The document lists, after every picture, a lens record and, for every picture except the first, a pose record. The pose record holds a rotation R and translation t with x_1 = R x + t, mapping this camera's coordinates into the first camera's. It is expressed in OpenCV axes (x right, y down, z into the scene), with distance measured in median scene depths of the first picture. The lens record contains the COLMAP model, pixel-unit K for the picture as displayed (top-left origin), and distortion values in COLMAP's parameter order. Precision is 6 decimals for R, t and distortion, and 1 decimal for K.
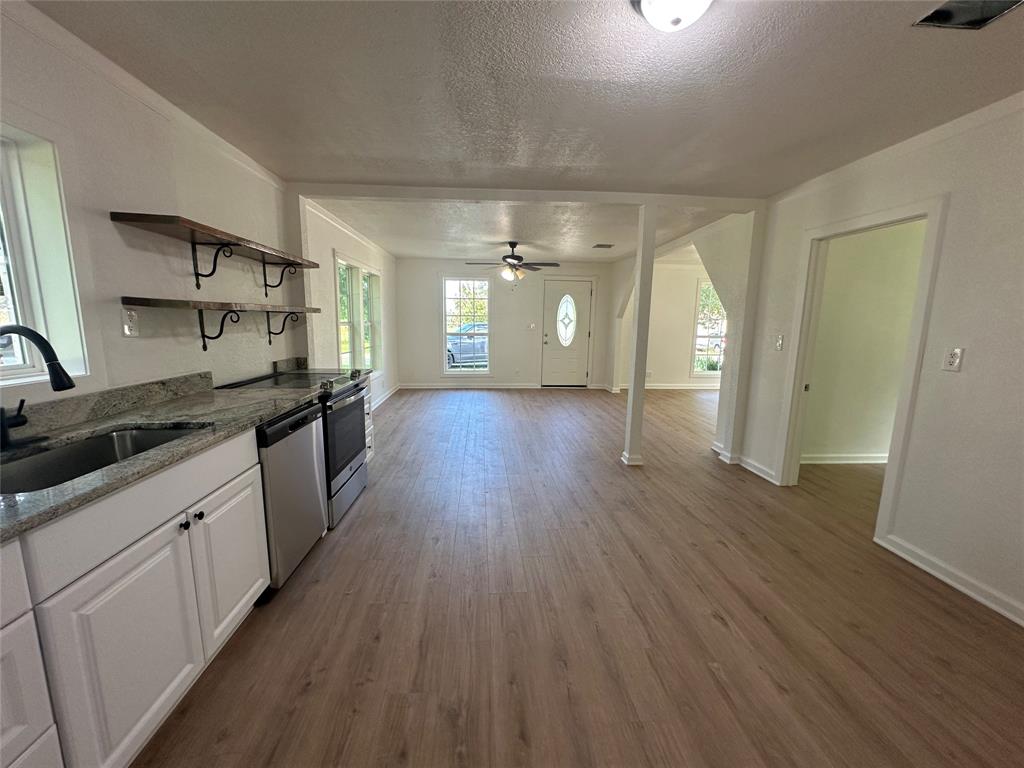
lens RADIAL K [[408.6, 0, 512.8], [0, 408.6, 387.4], [0, 0, 1]] dist [-0.005092, 0.000833]
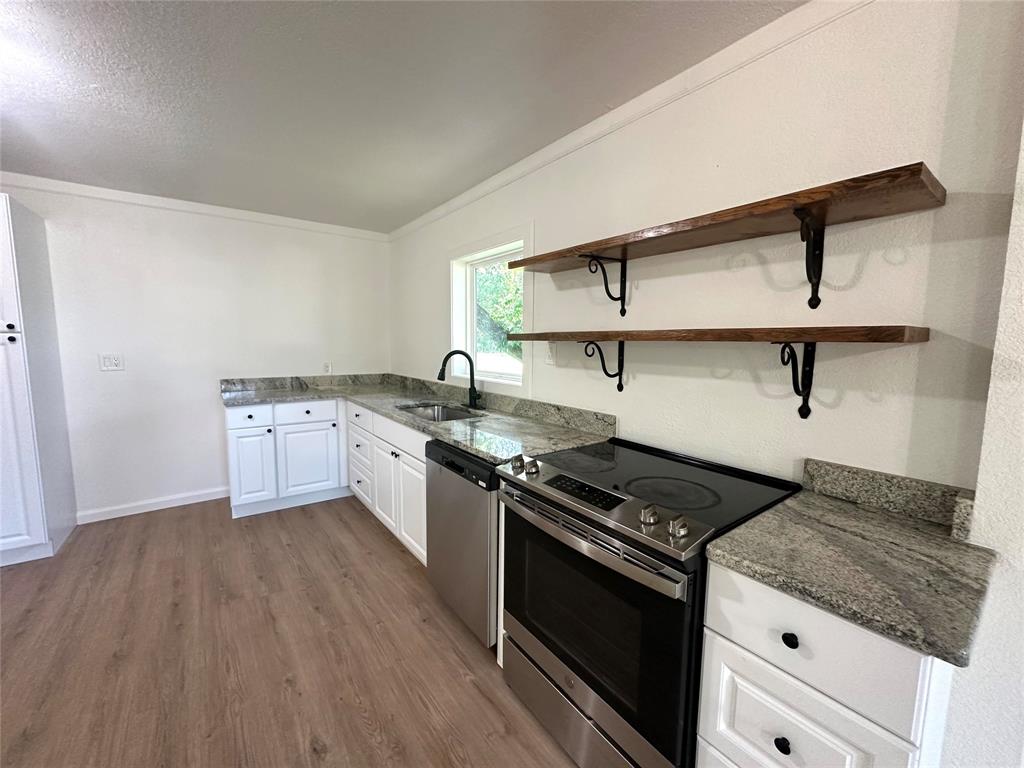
lens RADIAL K [[408.6, 0, 514.0], [0, 408.6, 386.2], [0, 0, 1]] dist [-0.005092, 0.000833]
pose [[-0.837162, 0.038493, -0.545598, -0.116888], [-0.109914, 0.965332, 0.236757, -0.229129], [0.535797, 0.258173, -0.803908, 1.312190]]
